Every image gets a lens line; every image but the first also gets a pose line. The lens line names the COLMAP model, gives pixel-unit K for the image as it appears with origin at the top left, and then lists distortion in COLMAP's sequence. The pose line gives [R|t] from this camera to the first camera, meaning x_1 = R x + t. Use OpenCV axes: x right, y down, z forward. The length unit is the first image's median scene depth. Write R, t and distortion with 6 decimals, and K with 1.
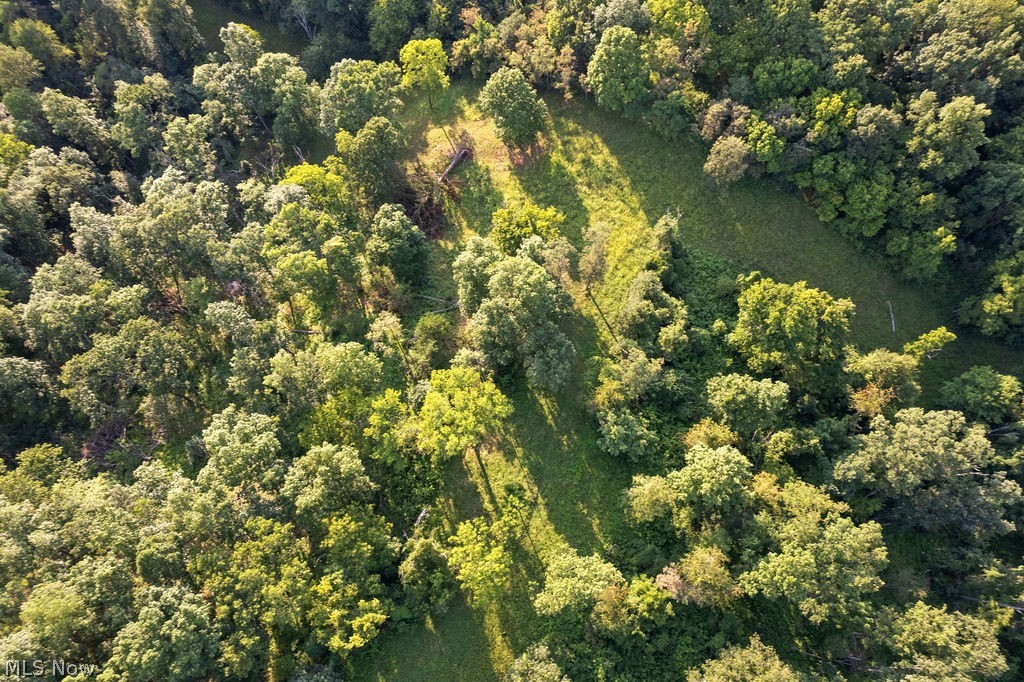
lens RADIAL K [[659.5, 0, 512.0], [0, 659.5, 341.0], [0, 0, 1]] dist [-0.074464, 0.067453]
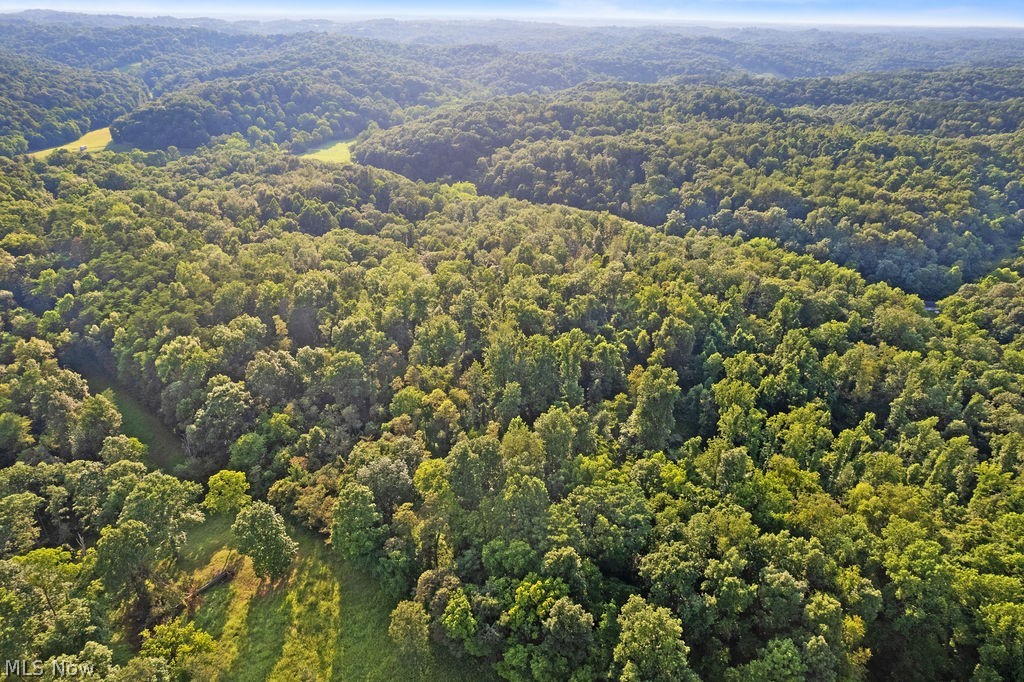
lens RADIAL K [[659.5, 0, 512.0], [0, 659.5, 341.0], [0, 0, 1]] dist [-0.074464, 0.067453]
pose [[0.966665, 0.111628, -0.230429, 0.635803], [-0.235567, 0.740390, -0.629549, -0.024135], [0.100332, 0.662844, 0.742005, 0.039111]]
